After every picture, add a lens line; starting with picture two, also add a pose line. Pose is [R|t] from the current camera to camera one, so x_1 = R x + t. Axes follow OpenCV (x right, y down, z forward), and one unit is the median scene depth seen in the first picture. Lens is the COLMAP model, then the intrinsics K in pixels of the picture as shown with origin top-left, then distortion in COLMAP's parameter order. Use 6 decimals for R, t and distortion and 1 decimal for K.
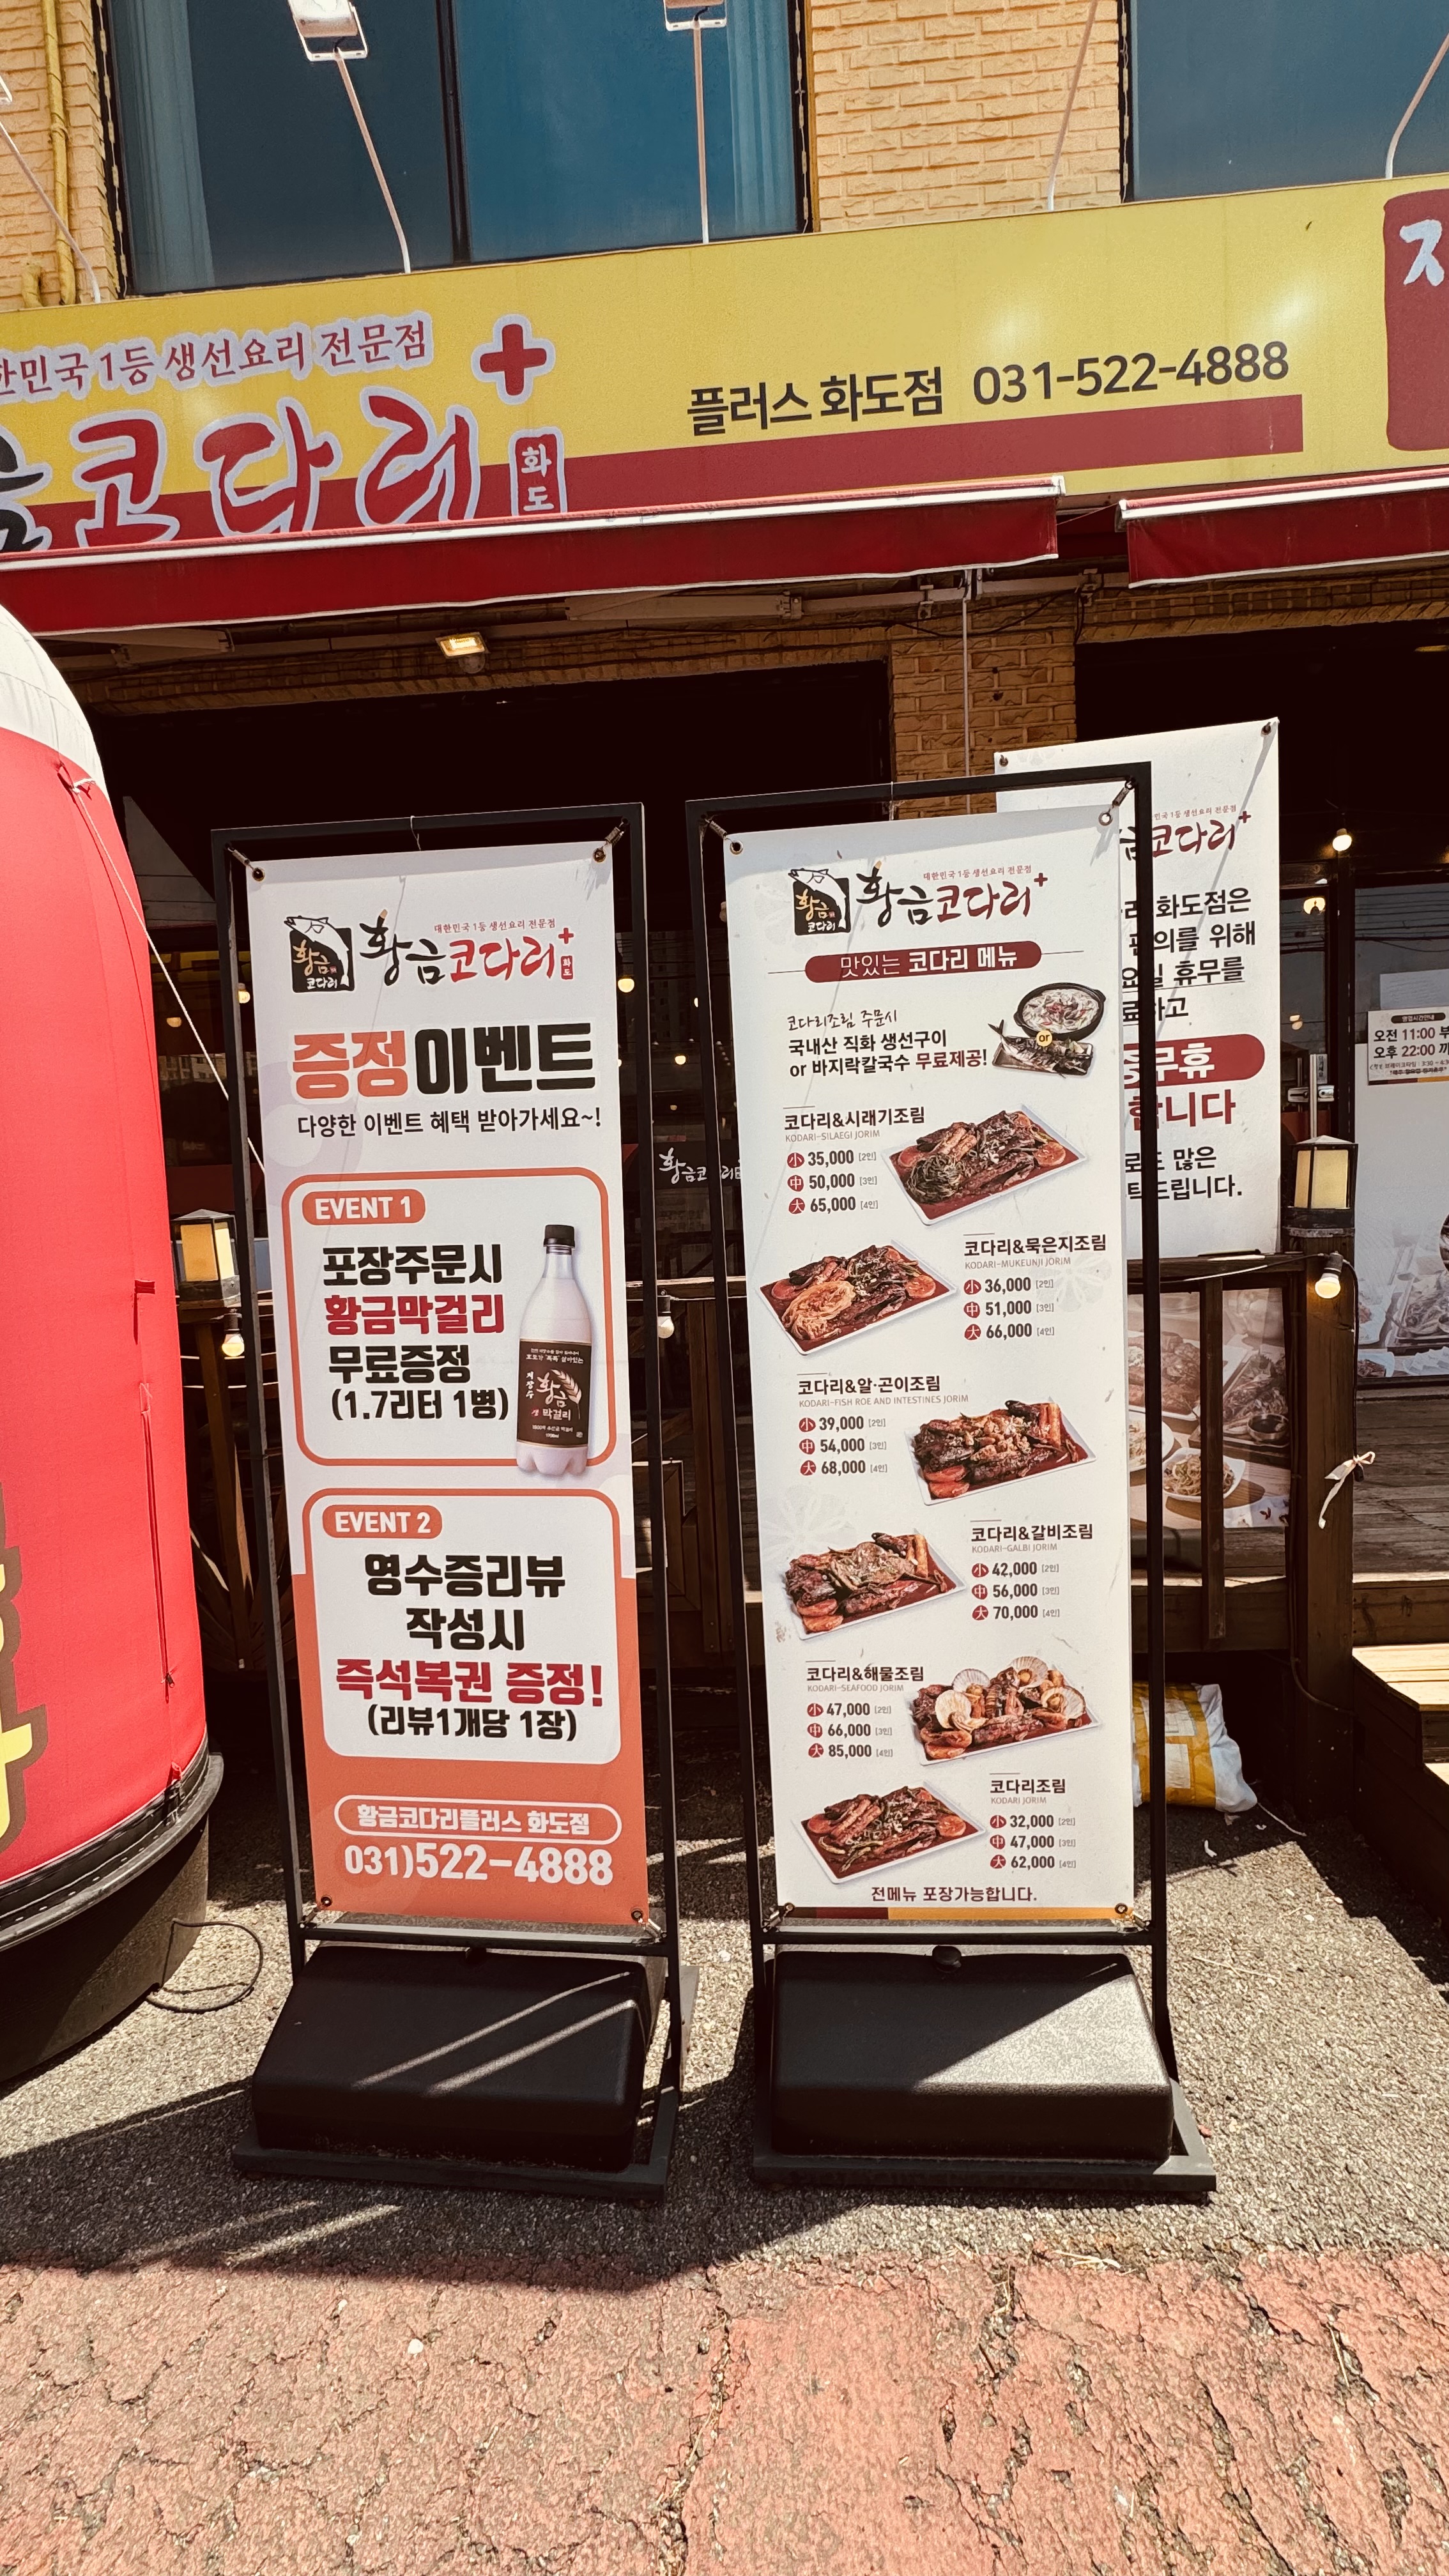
lens RADIAL K [[1029.3, 0, 723.8], [0, 1029.3, 1292.2], [0, 0, 1]] dist [-0.003211, -0.000411]
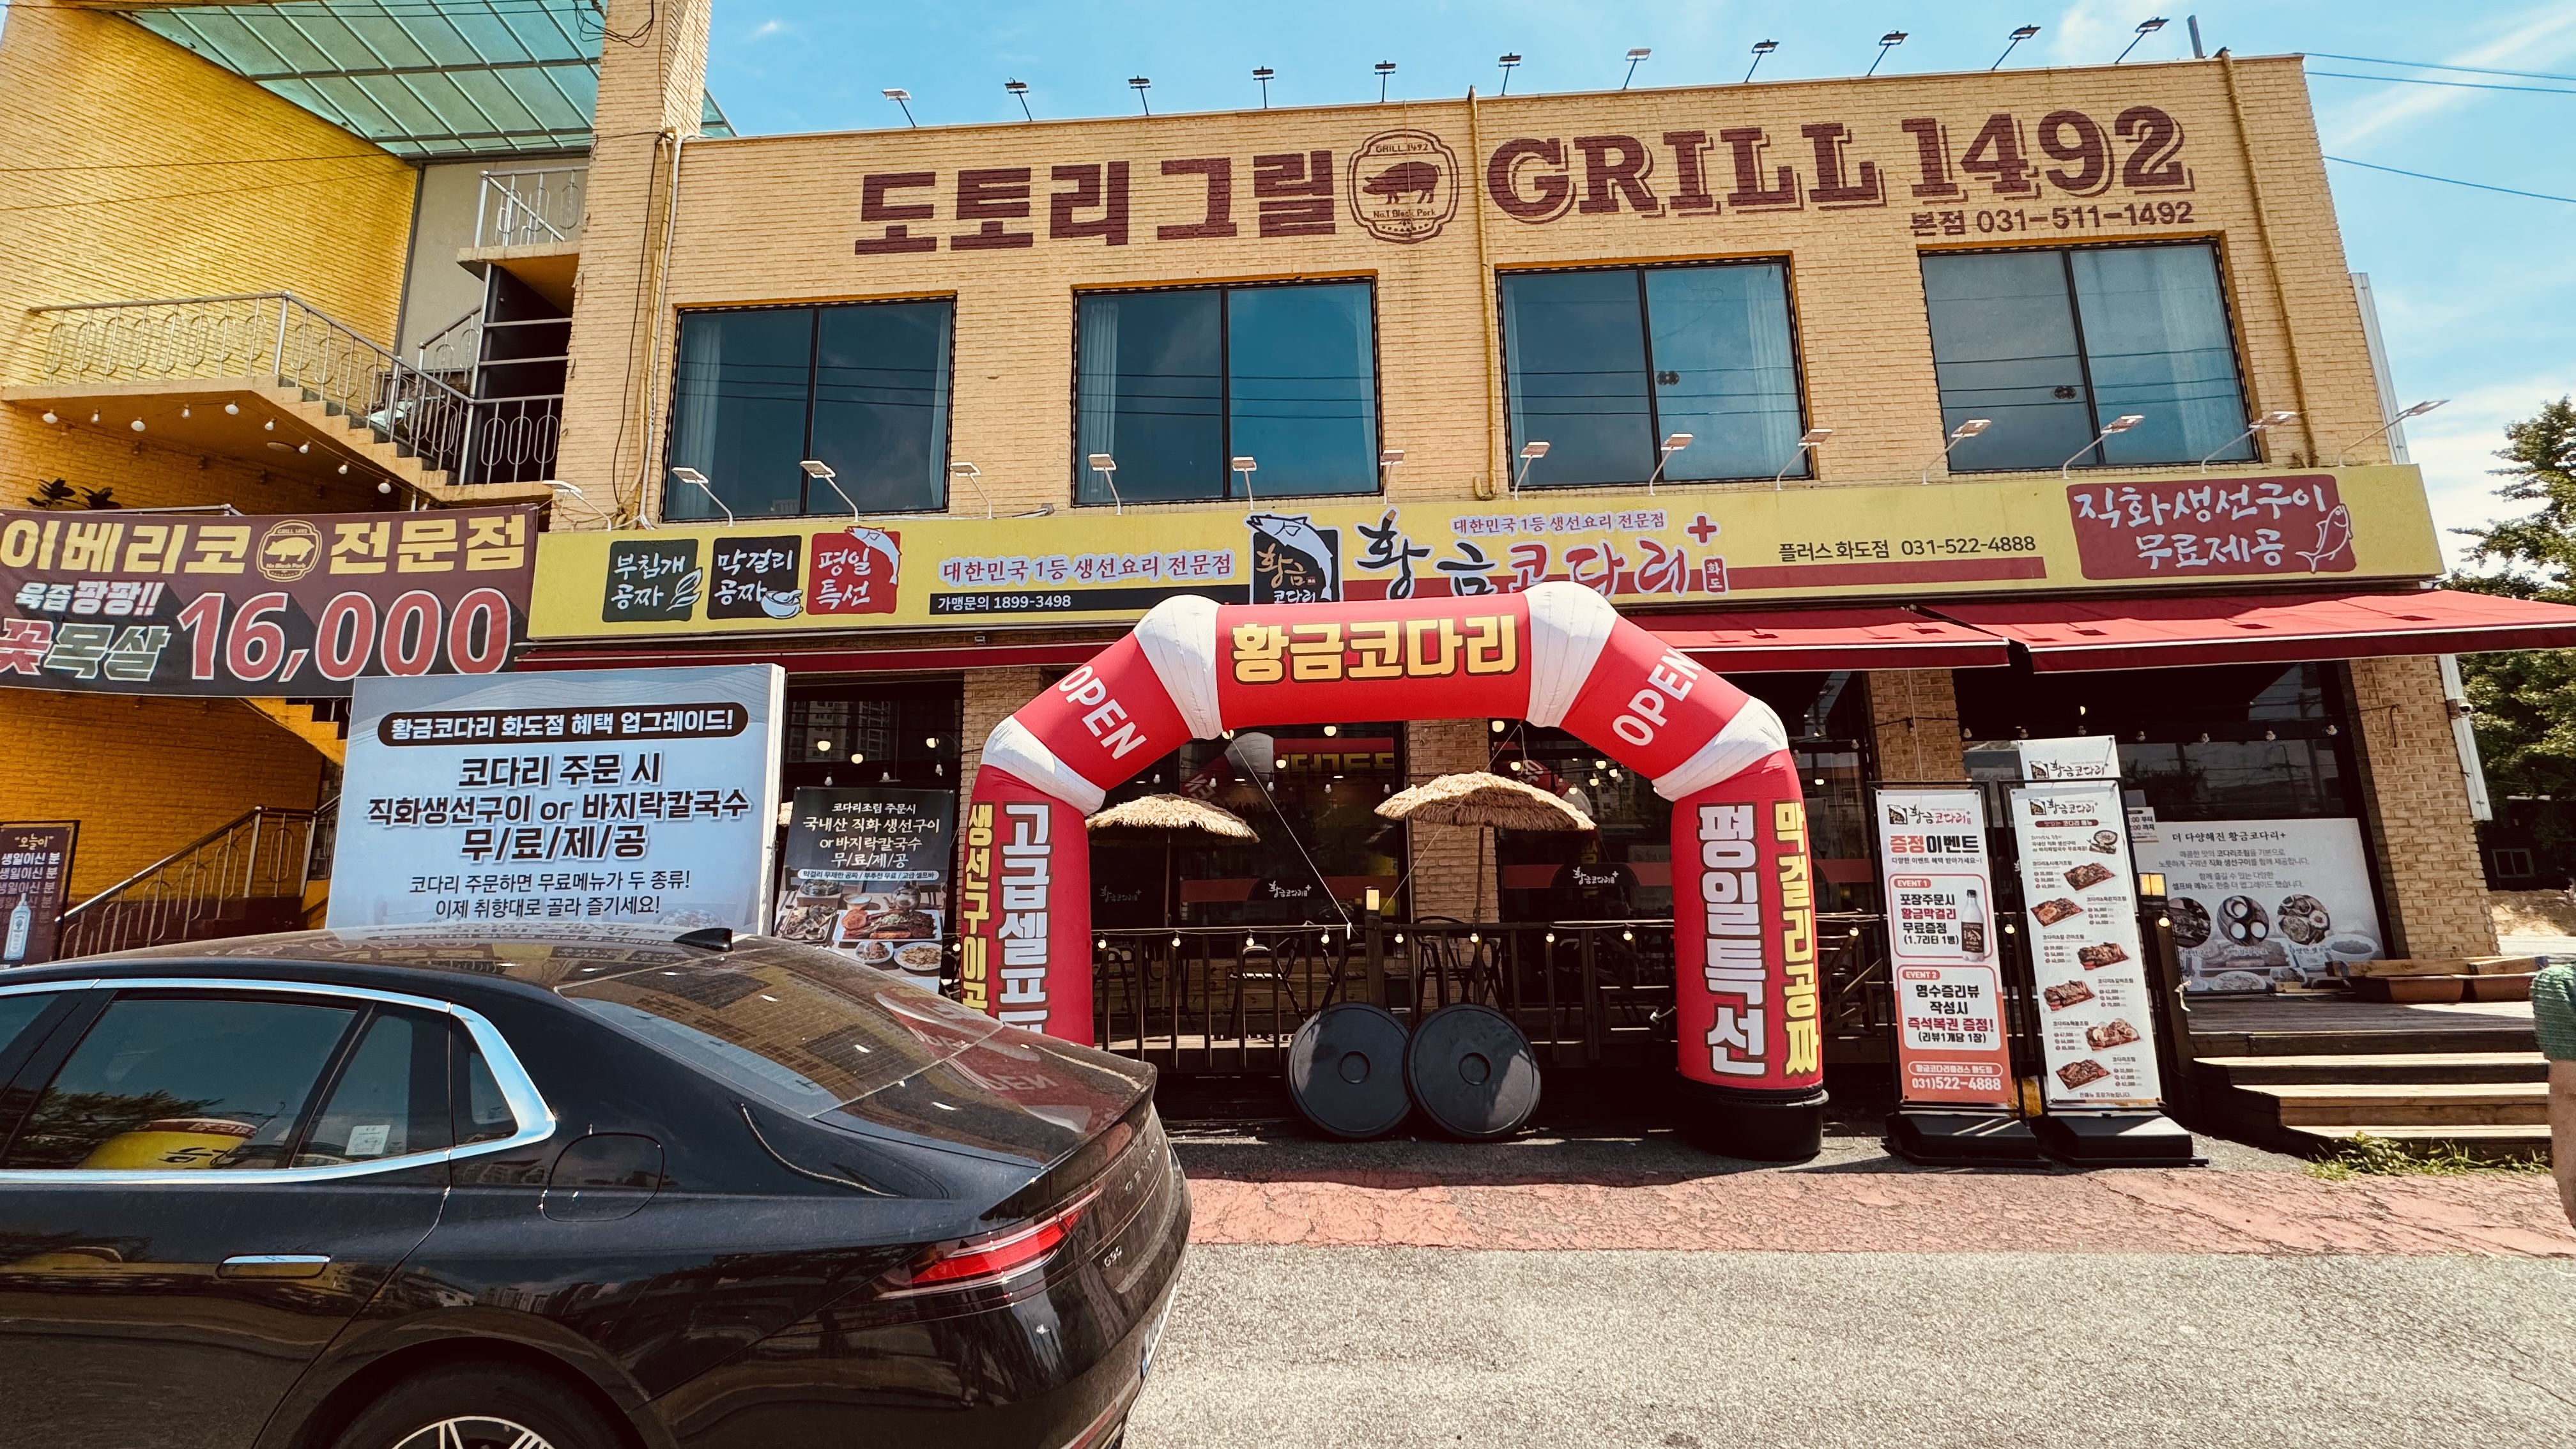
lens RADIAL K [[1029.3, 0, 1281.3], [0, 1029.3, 720.7], [0, 0, 1]] dist [-0.003211, -0.000411]
pose [[0.999440, 0.030639, -0.013487, -2.475993], [-0.033106, 0.964342, -0.262582, 0.379842], [0.004961, 0.262882, 0.964815, -2.585494]]
